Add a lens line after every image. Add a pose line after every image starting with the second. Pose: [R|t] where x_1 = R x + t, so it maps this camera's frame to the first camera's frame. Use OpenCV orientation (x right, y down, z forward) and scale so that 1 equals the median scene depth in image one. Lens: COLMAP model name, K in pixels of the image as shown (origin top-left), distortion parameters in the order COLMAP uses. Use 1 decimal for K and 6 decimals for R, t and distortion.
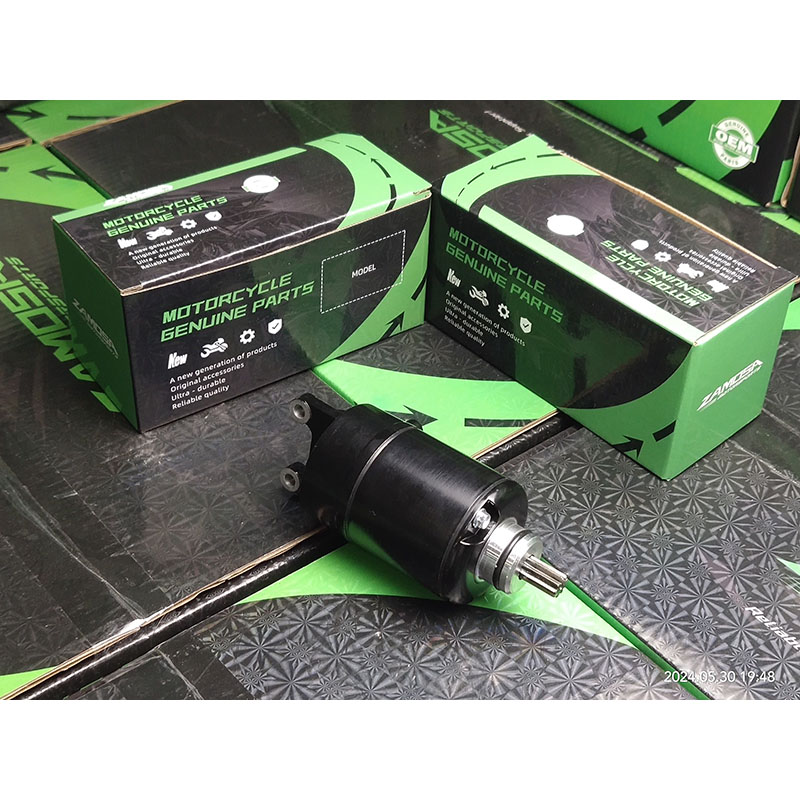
lens RADIAL K [[1279.5, 0, 399.9], [0, 1279.5, 418.2], [0, 0, 1]] dist [0.008982, -0.196083]
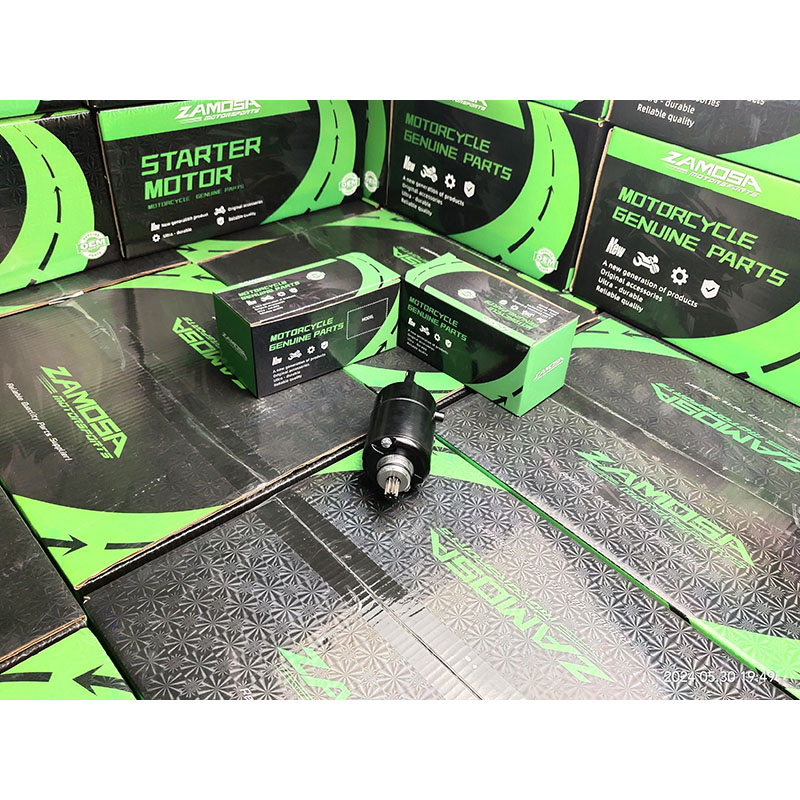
lens RADIAL K [[701.2, 0, 406.1], [0, 701.2, 404.3], [0, 0, 1]] dist [-0.022789, 0.051923]
pose [[0.998023, -0.017107, 0.060481, -0.039668], [0.019809, 0.998819, -0.044359, 0.075681], [-0.059650, 0.045469, 0.997183, -0.107021]]
